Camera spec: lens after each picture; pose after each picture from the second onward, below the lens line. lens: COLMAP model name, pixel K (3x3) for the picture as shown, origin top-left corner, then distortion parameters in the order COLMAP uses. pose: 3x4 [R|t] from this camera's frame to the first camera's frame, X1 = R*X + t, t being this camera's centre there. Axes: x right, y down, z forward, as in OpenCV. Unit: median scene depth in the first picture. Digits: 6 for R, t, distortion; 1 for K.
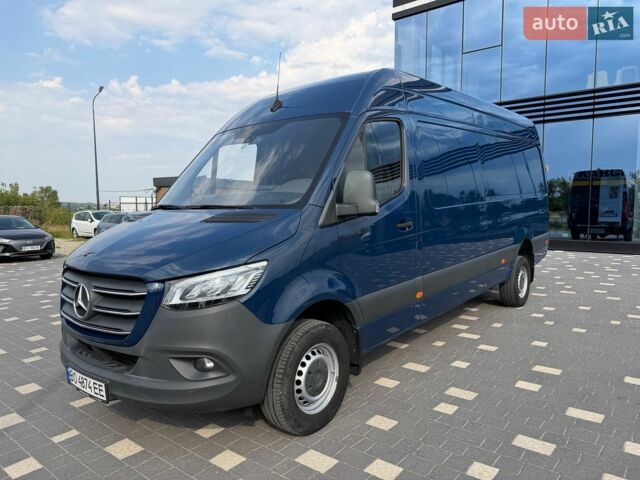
lens RADIAL K [[469.4, 0, 317.2], [0, 469.4, 238.3], [0, 0, 1]] dist [-0.021868, -0.005973]
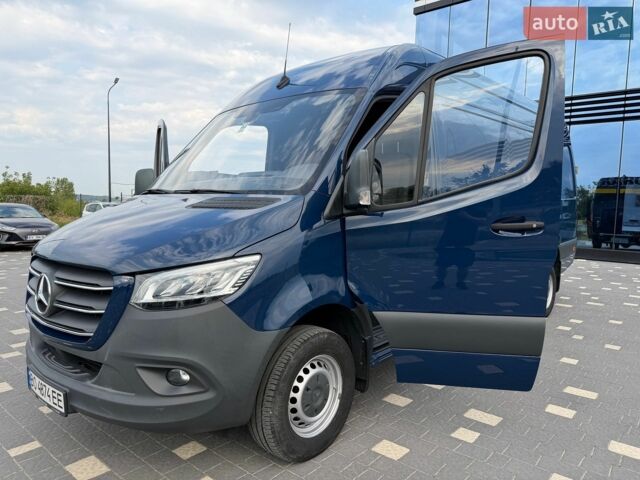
lens RADIAL K [[469.4, 0, 316.1], [0, 469.4, 237.9], [0, 0, 1]] dist [-0.021868, -0.005973]
pose [[0.998975, 0.035014, -0.028674, 0.013289], [-0.035083, 0.999383, -0.001882, 0.013640], [0.028591, 0.002886, 0.999587, 0.142778]]
